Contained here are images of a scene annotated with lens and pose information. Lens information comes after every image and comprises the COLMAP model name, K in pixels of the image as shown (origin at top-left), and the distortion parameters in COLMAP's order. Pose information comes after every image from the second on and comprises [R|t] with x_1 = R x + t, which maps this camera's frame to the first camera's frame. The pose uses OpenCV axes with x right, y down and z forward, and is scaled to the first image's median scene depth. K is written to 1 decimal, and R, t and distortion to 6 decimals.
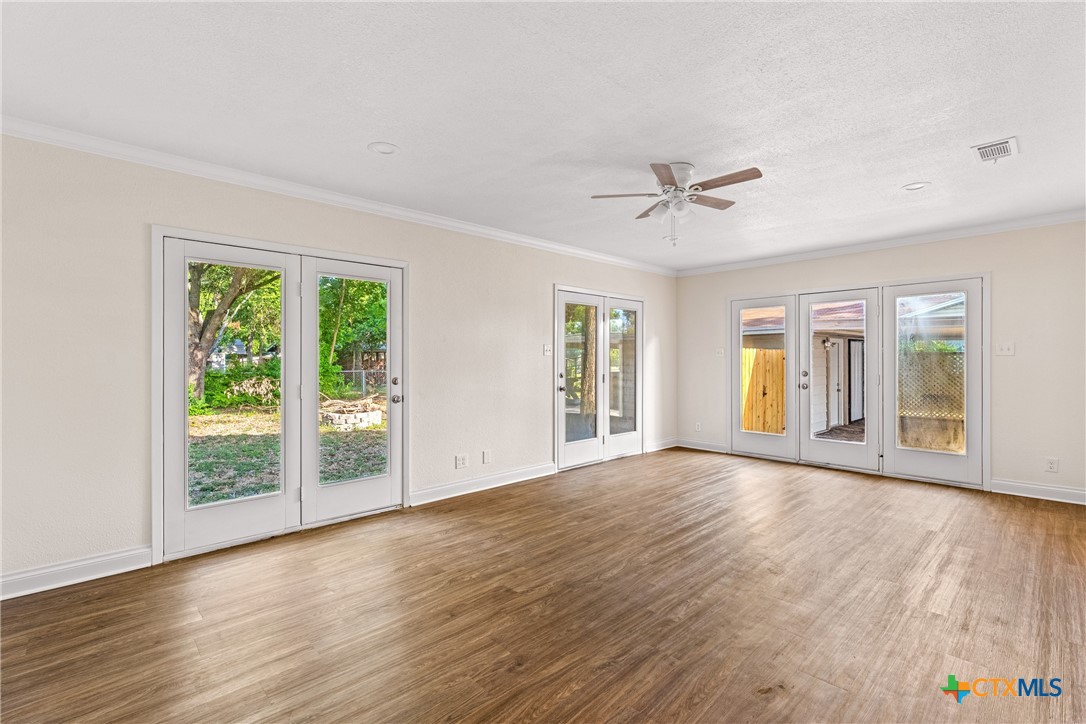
lens RADIAL K [[483.5, 0, 540.5], [0, 483.5, 357.6], [0, 0, 1]] dist [-0.002914, -0.000262]
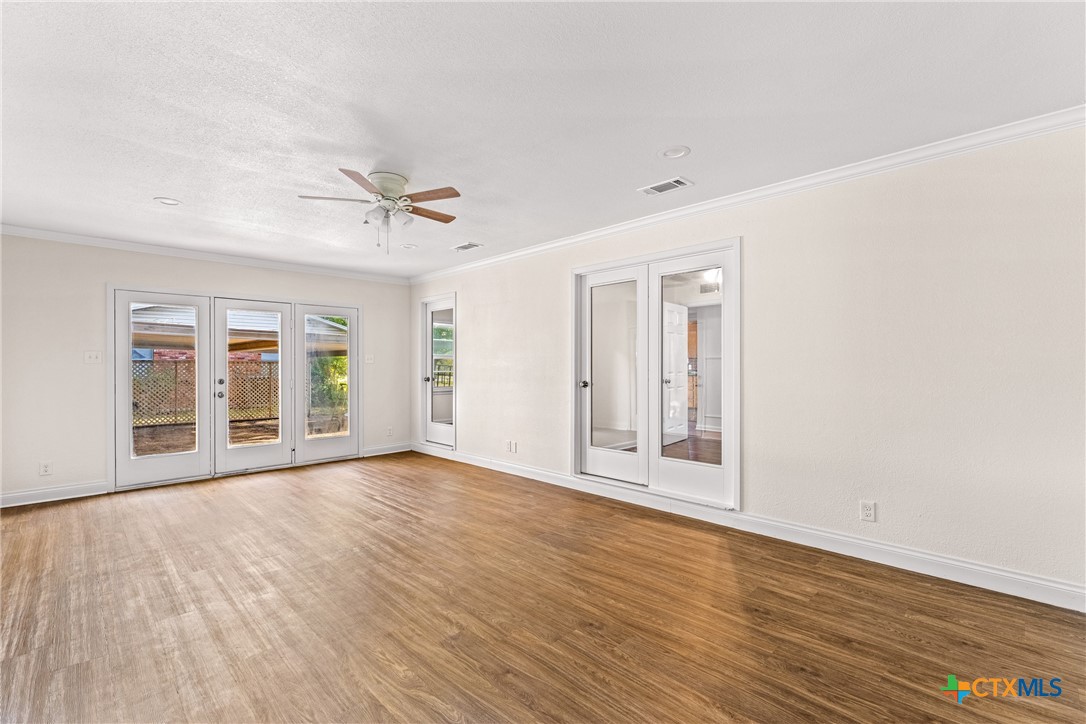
lens RADIAL K [[483.5, 0, 539.2], [0, 483.5, 365.4], [0, 0, 1]] dist [-0.002914, -0.000262]
pose [[-0.022828, 0.000268, 0.999739, -0.440014], [-0.000929, 1.000000, -0.000290, 0.001457], [-0.999739, -0.000935, -0.022828, 0.416917]]
